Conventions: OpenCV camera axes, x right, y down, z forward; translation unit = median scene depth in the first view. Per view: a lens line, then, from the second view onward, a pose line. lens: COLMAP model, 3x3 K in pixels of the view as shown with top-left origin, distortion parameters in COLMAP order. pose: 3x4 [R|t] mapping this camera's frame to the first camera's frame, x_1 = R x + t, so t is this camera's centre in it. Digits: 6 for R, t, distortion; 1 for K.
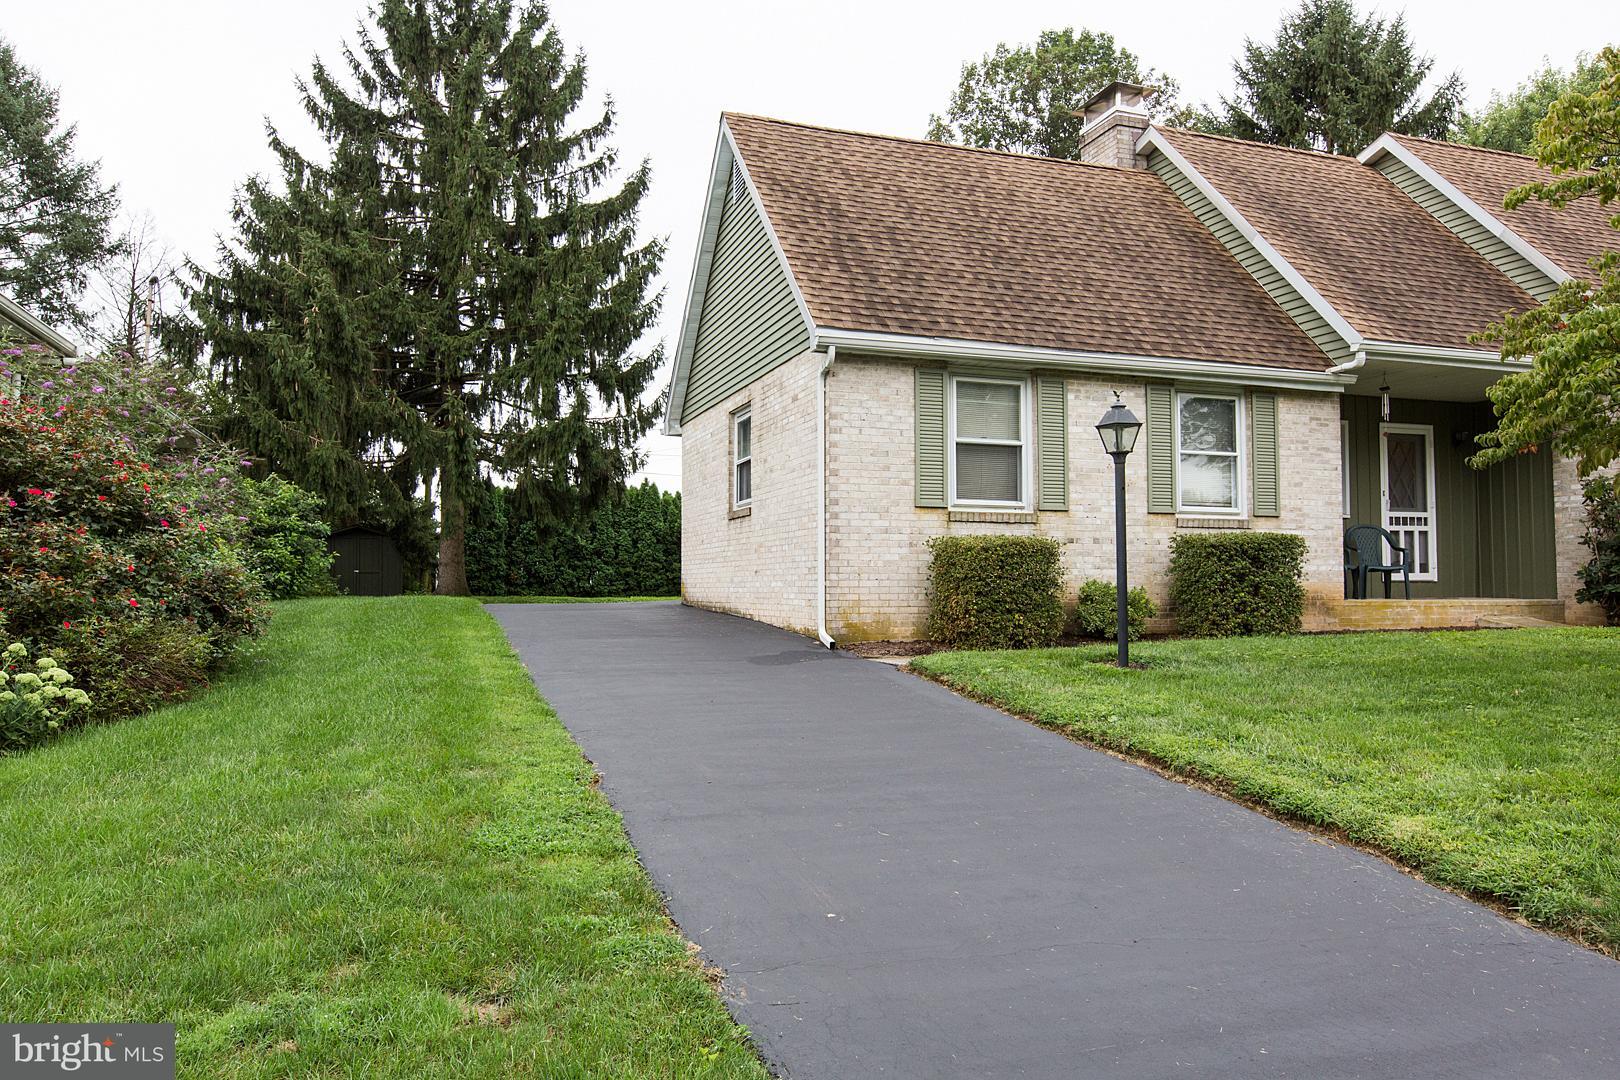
lens RADIAL K [[1094.8, 0, 810.0], [0, 1094.8, 540.0], [0, 0, 1]] dist [0.001199, -0.000846]
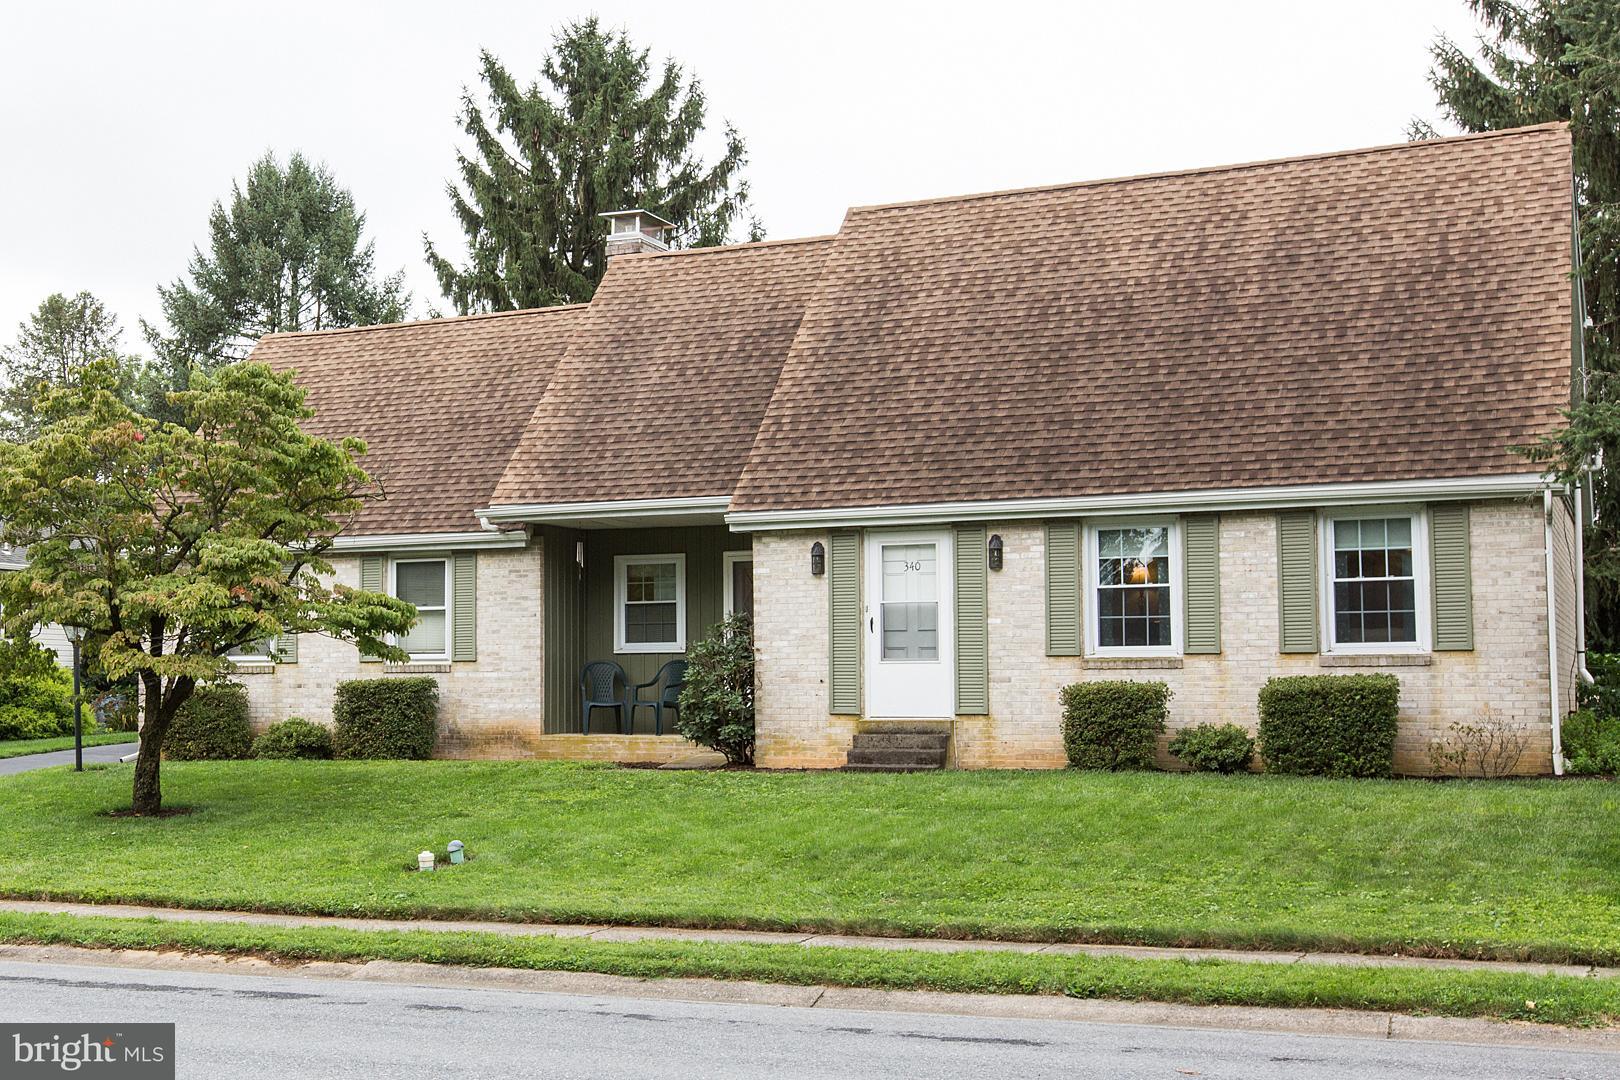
lens RADIAL K [[2029.6, 0, 581.3], [0, 2029.6, 541.1], [0, 0, 1]] dist [0.004895, 0.002840]
pose [[0.709805, -0.057684, -0.702032, 1.889028], [0.030771, 0.998229, -0.050910, -0.033040], [0.703726, 0.014534, 0.710323, -0.401682]]
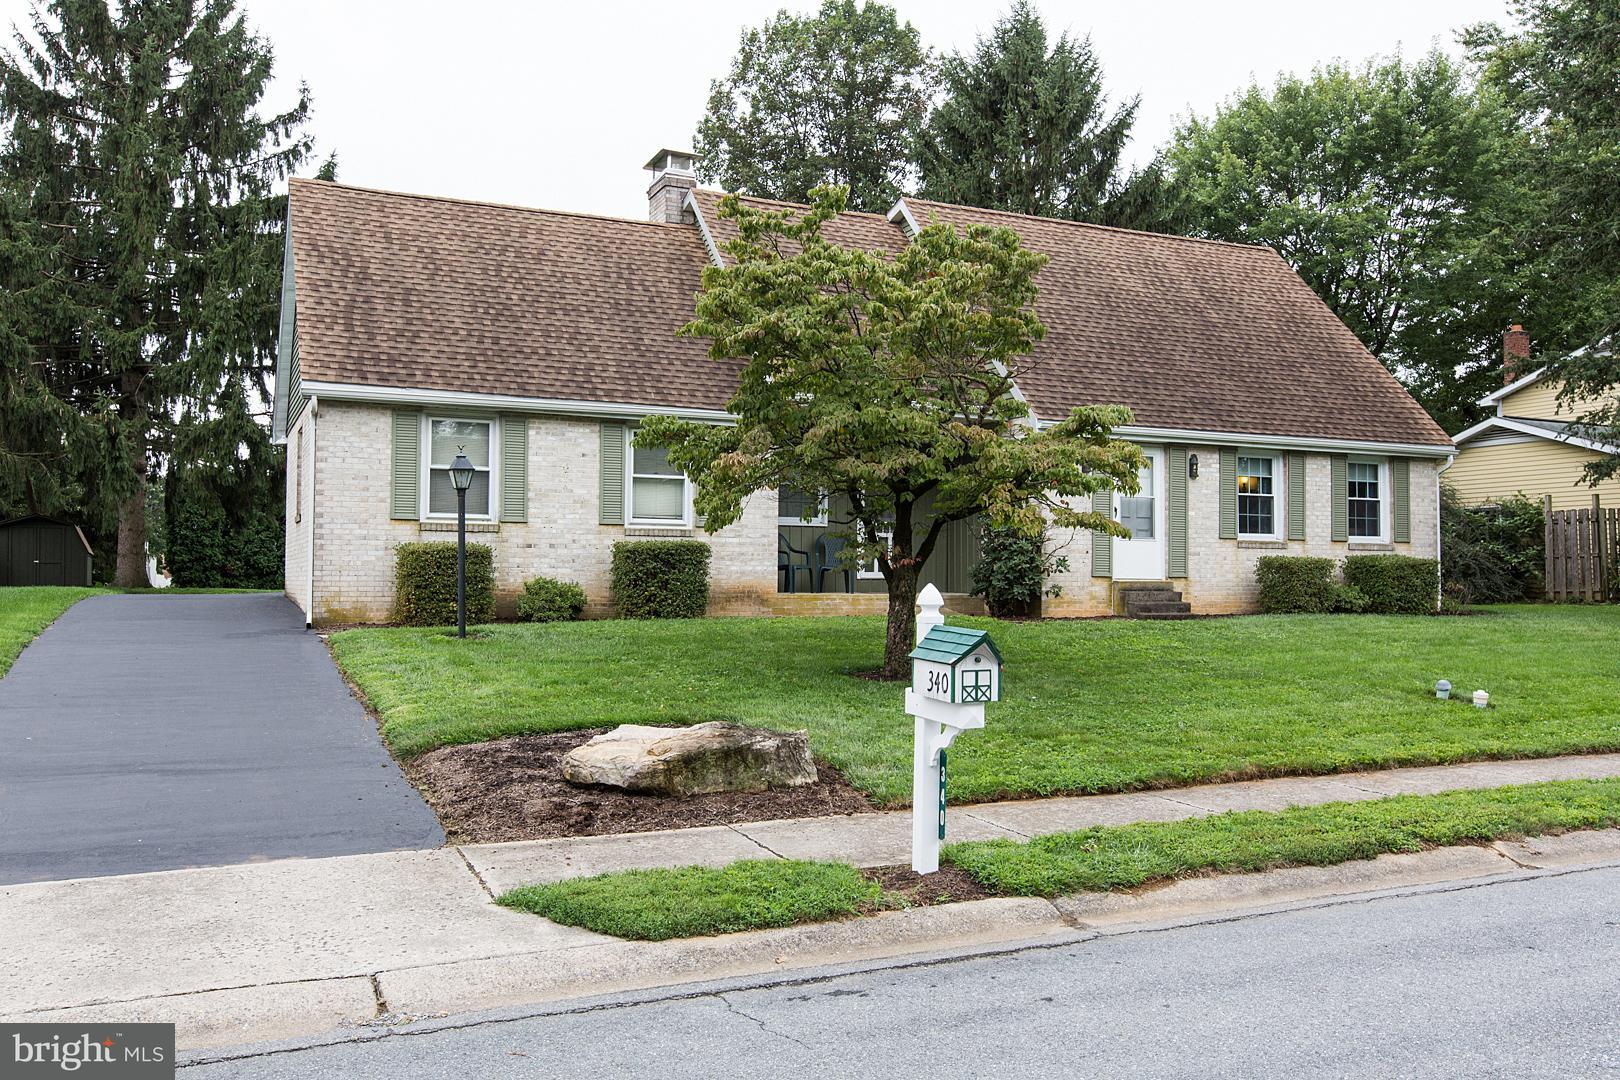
lens RADIAL K [[1288.8, 0, 810.0], [0, 1288.8, 540.0], [0, 0, 1]] dist [-0.000933, 0.002350]
pose [[0.995522, 0.008586, 0.094137, 0.371933], [-0.009677, 0.999891, 0.011139, -0.022946], [-0.094031, -0.012000, 0.995497, -0.464918]]
